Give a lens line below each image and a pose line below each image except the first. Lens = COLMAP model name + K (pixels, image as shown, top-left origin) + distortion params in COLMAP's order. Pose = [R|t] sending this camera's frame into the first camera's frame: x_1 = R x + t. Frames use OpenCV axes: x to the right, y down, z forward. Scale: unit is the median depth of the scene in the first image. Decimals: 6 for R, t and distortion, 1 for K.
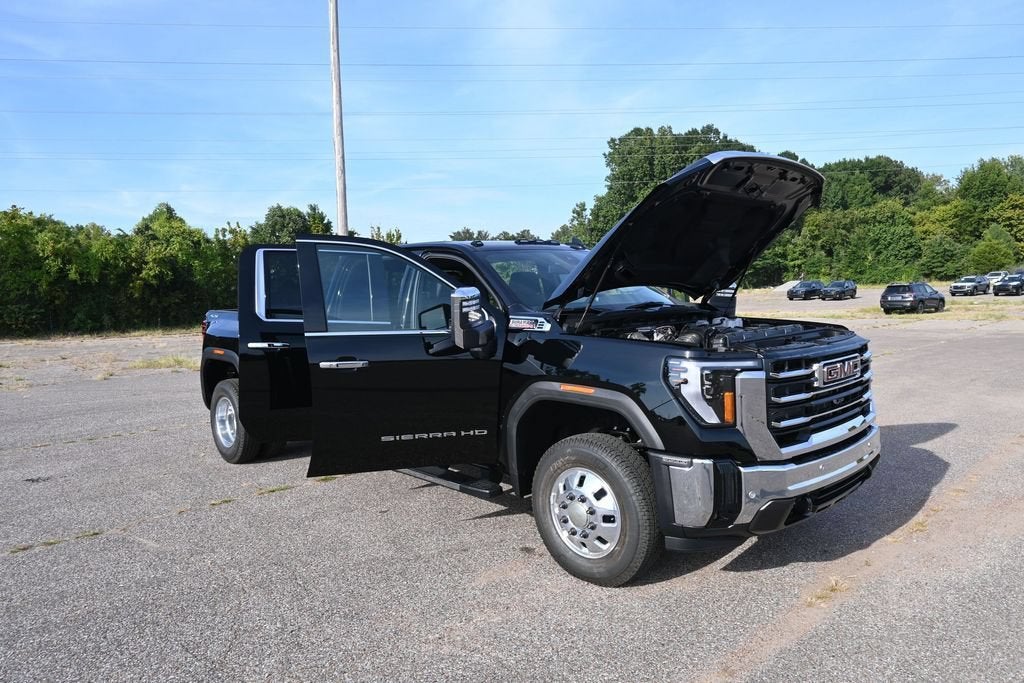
lens RADIAL K [[703.7, 0, 509.7], [0, 703.7, 342.9], [0, 0, 1]] dist [-0.003228, -0.001697]
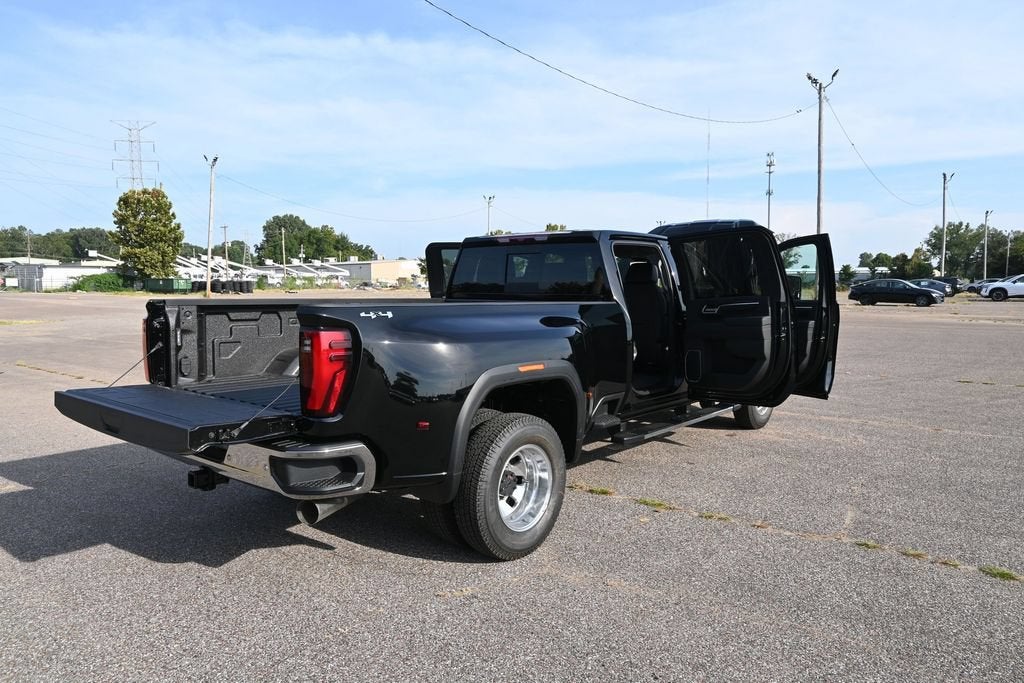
lens RADIAL K [[703.7, 0, 509.7], [0, 703.7, 342.9], [0, 0, 1]] dist [-0.003228, -0.001697]
pose [[-0.123042, -0.058761, 0.990660, -0.074334], [0.083508, 0.994092, 0.069336, -0.003793], [-0.988882, 0.091259, -0.117408, 0.081554]]
